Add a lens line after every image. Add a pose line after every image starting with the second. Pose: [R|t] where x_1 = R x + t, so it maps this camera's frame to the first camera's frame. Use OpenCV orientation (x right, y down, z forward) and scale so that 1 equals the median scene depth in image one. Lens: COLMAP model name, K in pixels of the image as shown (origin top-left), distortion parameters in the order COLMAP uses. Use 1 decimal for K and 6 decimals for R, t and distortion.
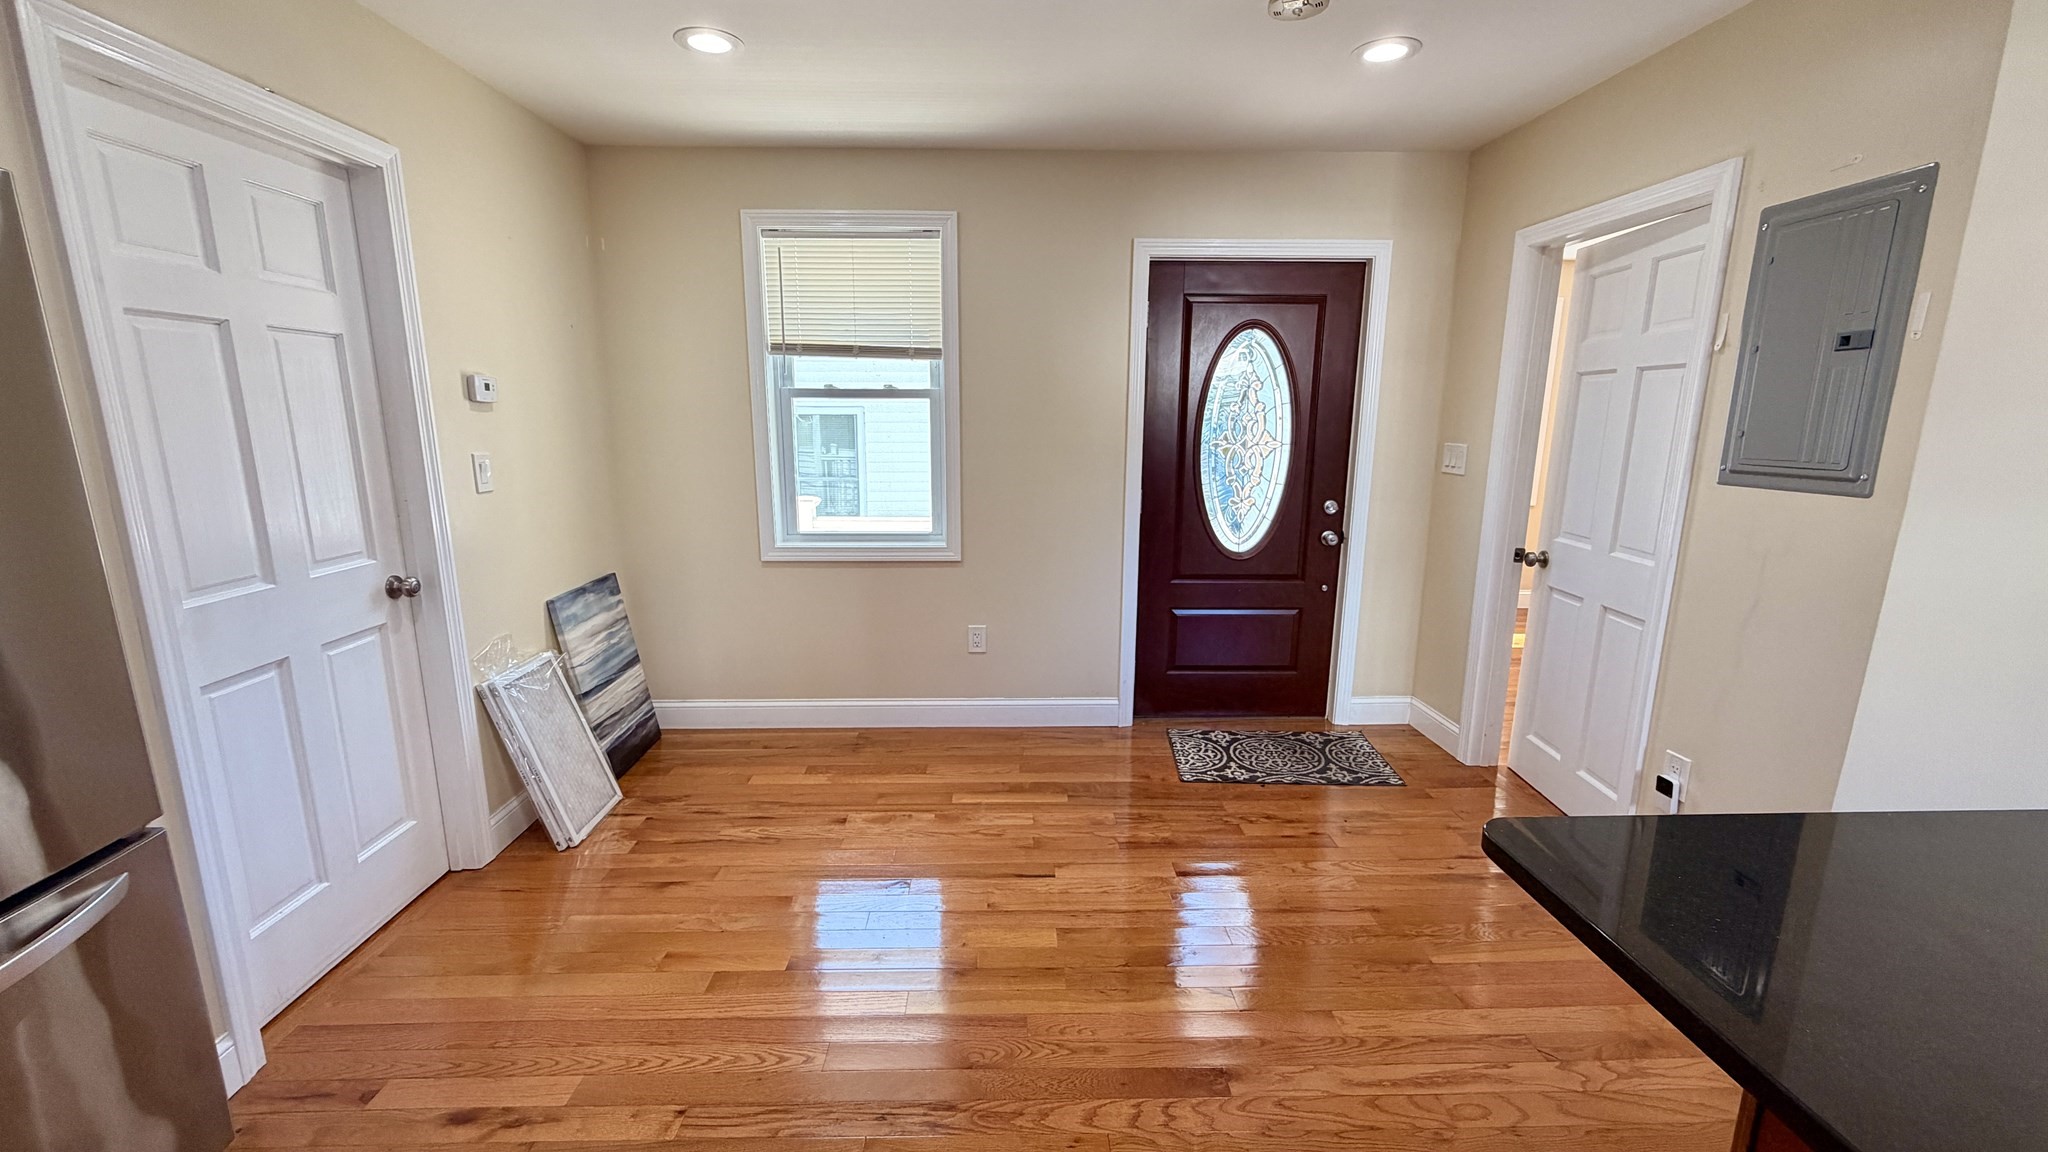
lens RADIAL K [[815.1, 0, 1018.3], [0, 815.1, 578.2], [0, 0, 1]] dist [-0.000013, -0.000079]
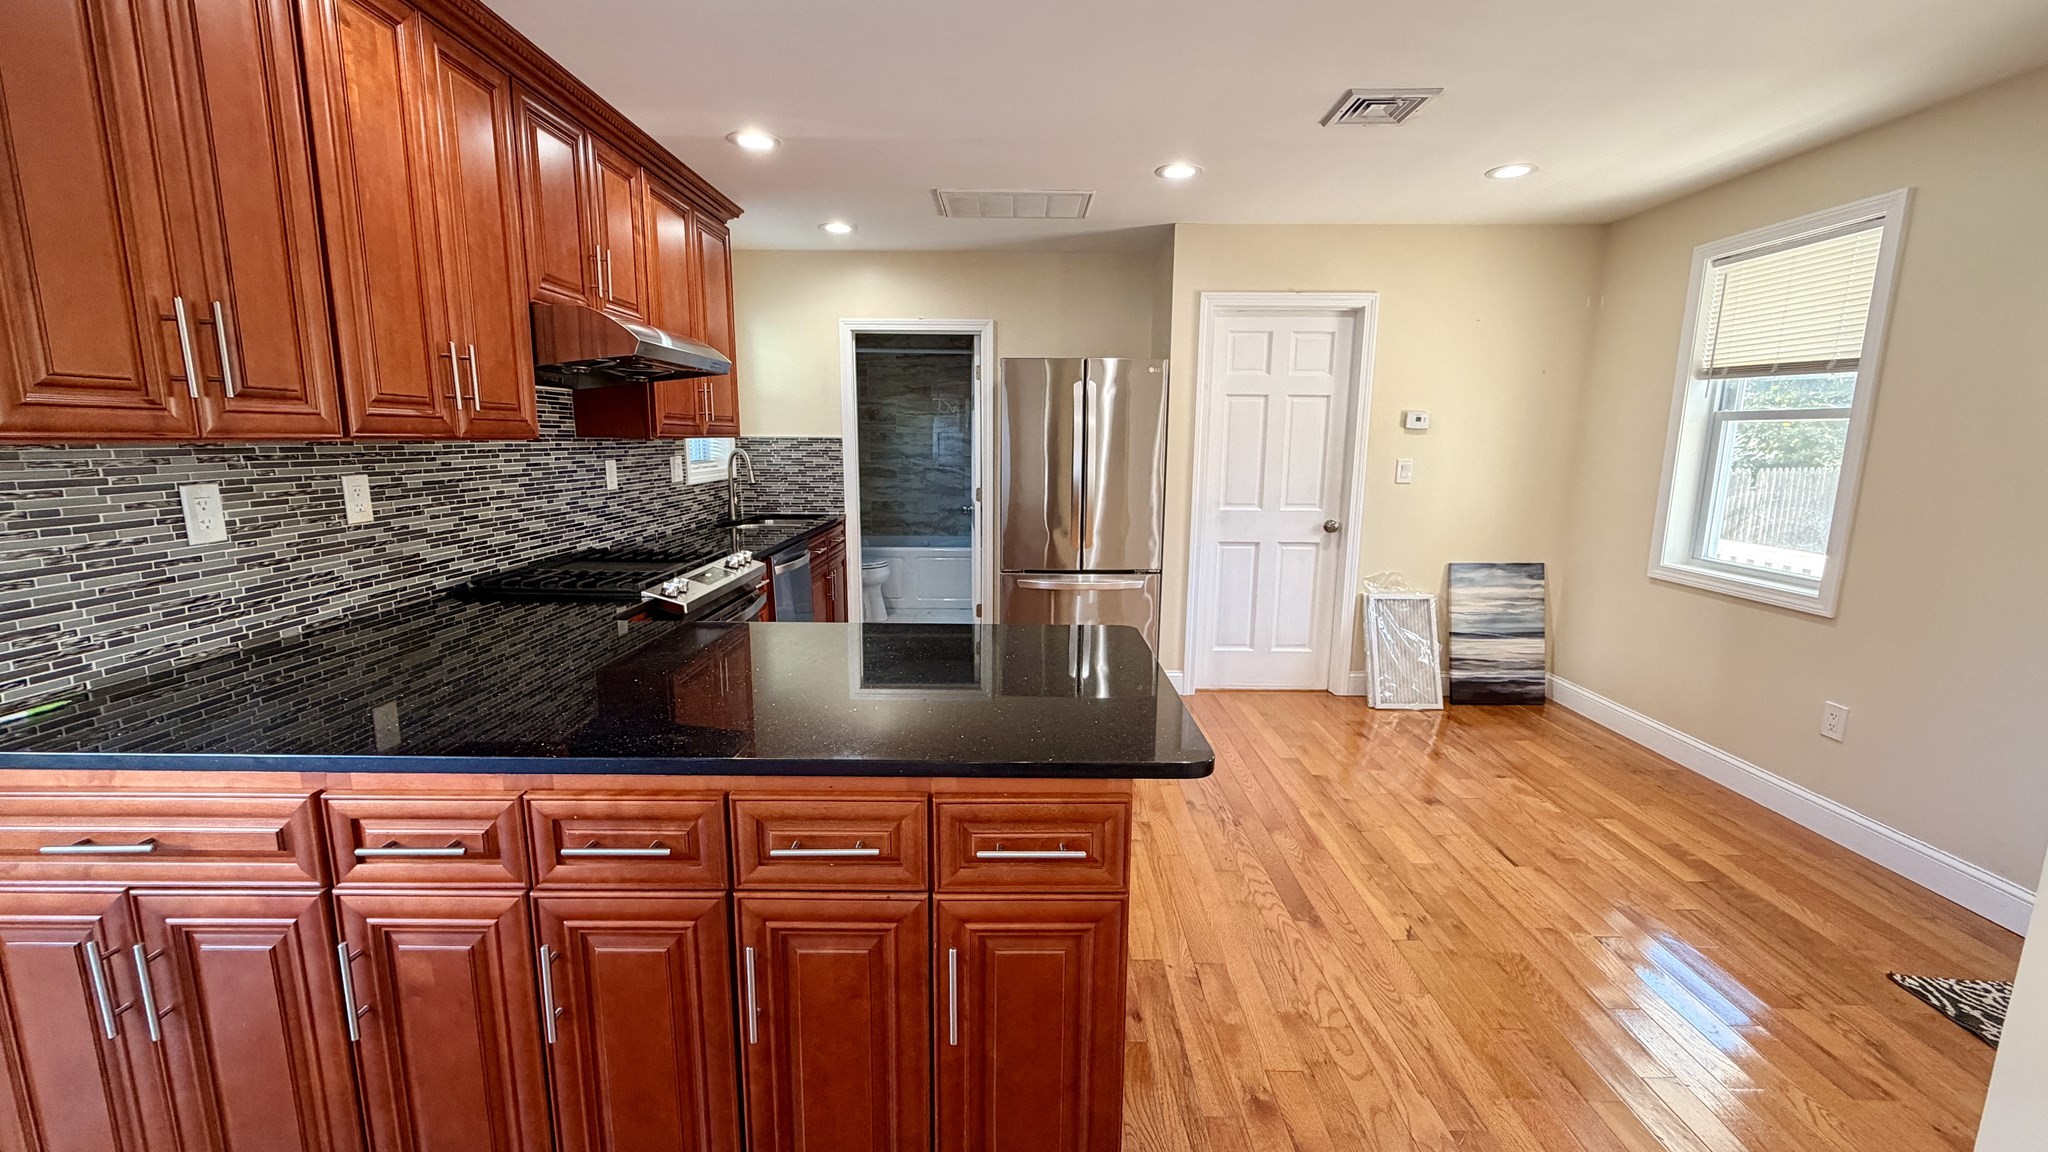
lens RADIAL K [[815.1, 0, 1018.3], [0, 815.1, 578.2], [0, 0, 1]] dist [-0.000013, -0.000079]
pose [[-0.030946, 0.168871, -0.985152, 0.912637], [-0.208215, 0.962912, 0.171599, -0.036682], [0.977593, 0.210434, 0.005363, 0.244716]]
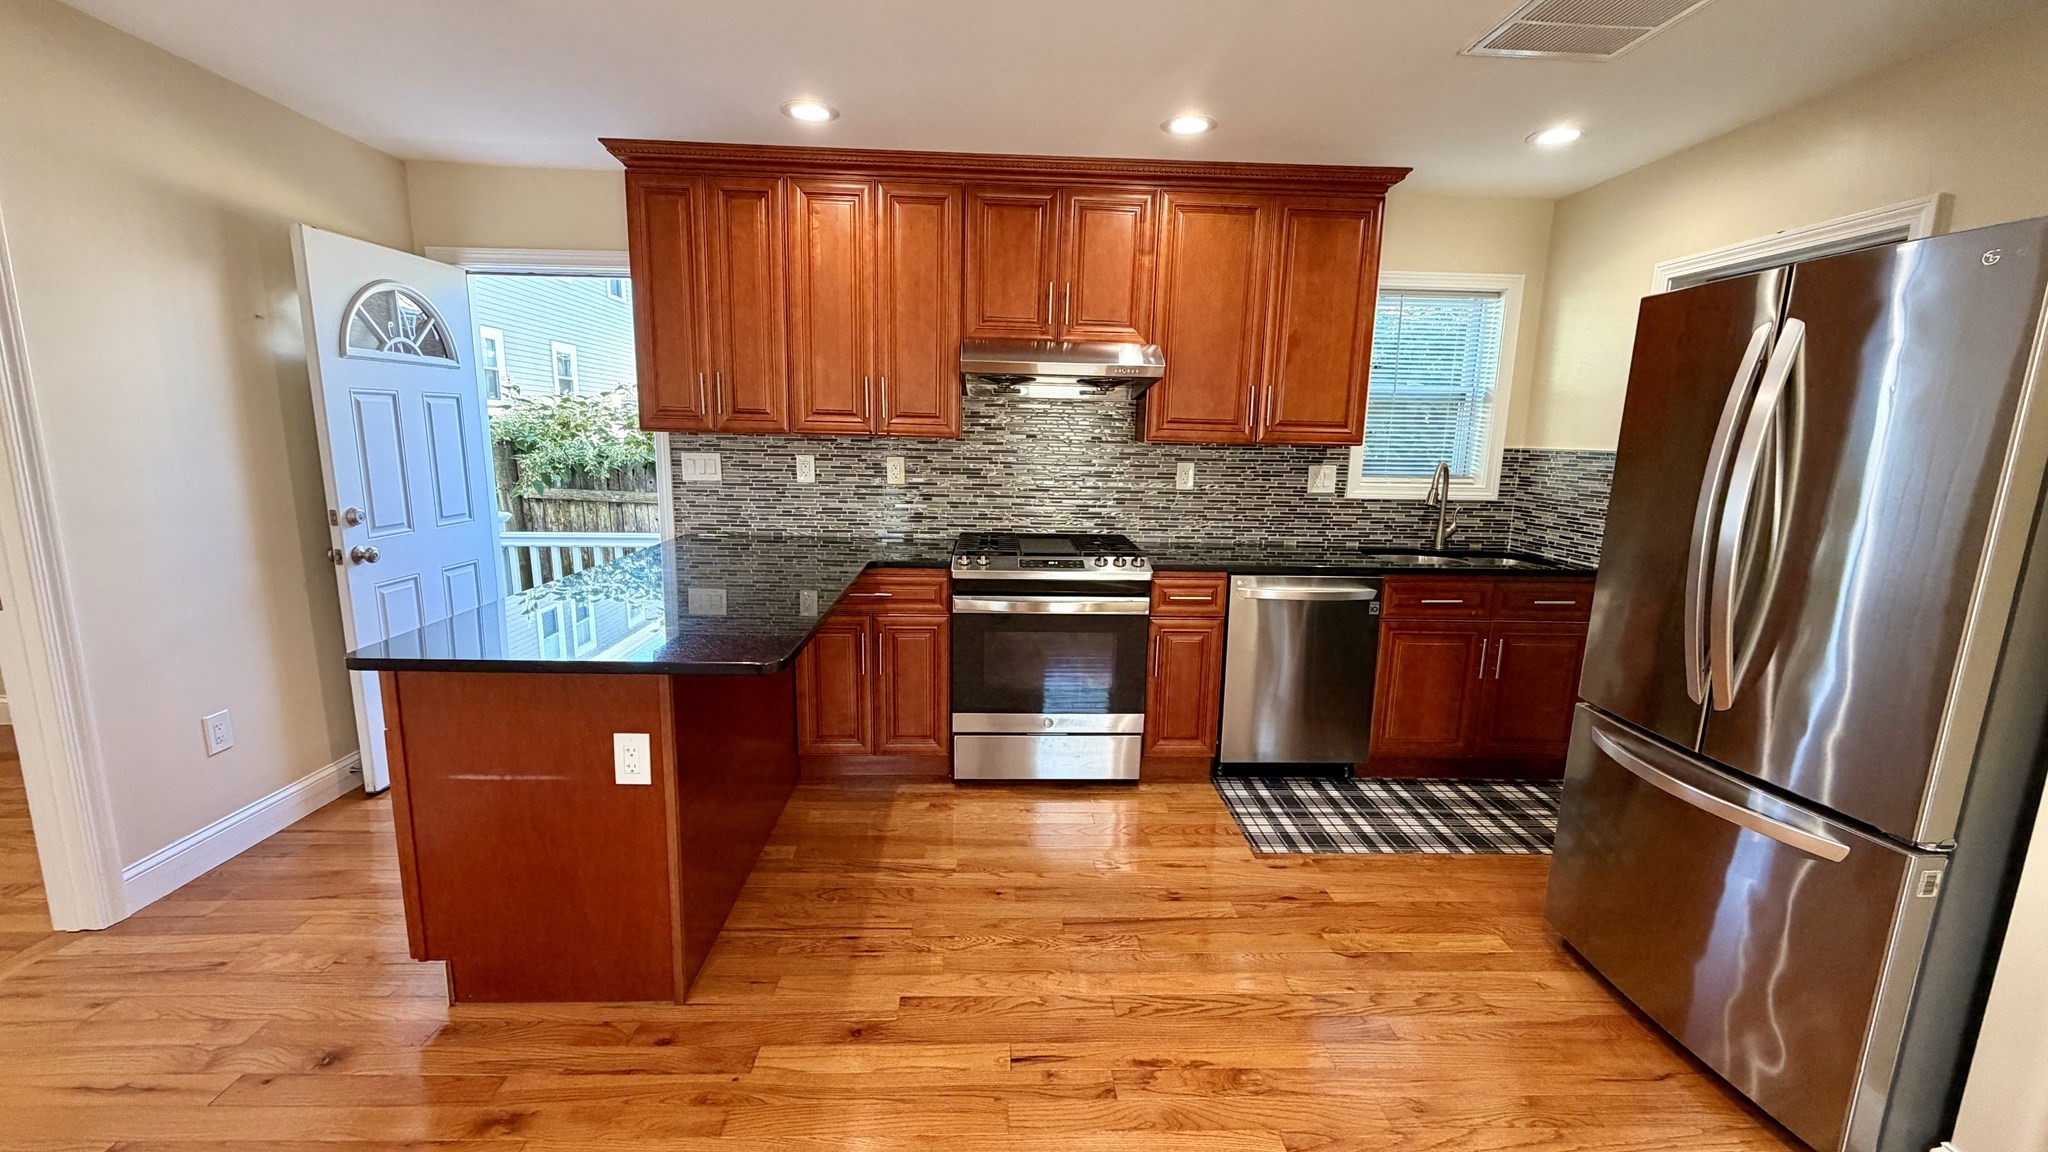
lens RADIAL K [[815.2, 0, 1016.7], [0, 815.2, 578.6], [0, 0, 1]] dist [0.002476, 0.000191]
pose [[-0.999568, -0.020991, -0.020591, 0.043891], [-0.027136, 0.928226, 0.371025, -0.175134], [0.011325, 0.371424, -0.928394, 0.891306]]
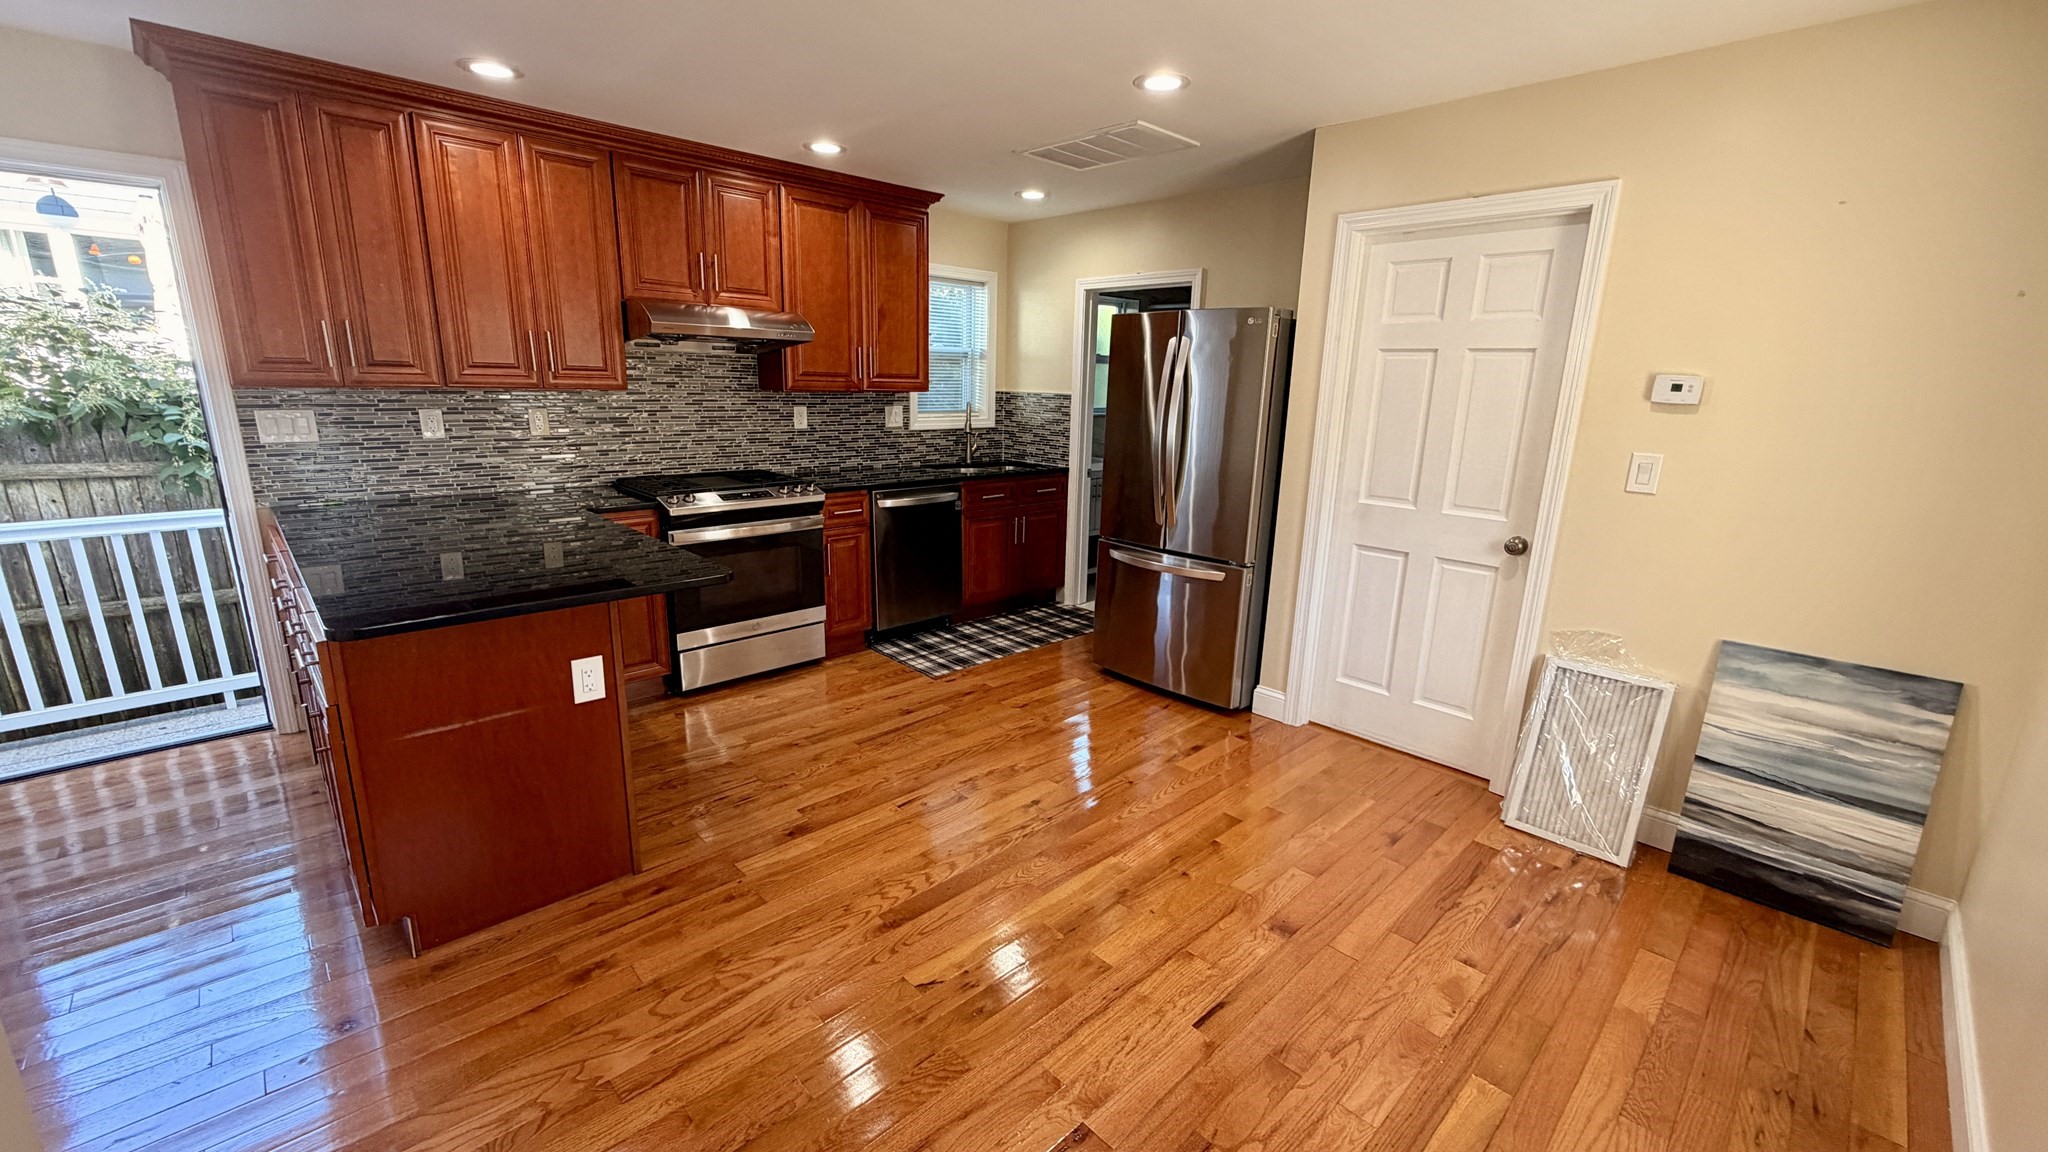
lens RADIAL K [[815.1, 0, 1018.3], [0, 815.1, 578.2], [0, 0, 1]] dist [-0.000013, -0.000079]
pose [[-0.738670, 0.140524, -0.659257, 0.526441], [-0.162417, 0.912108, 0.376403, -0.235141], [0.654208, 0.385112, -0.650923, 1.067011]]
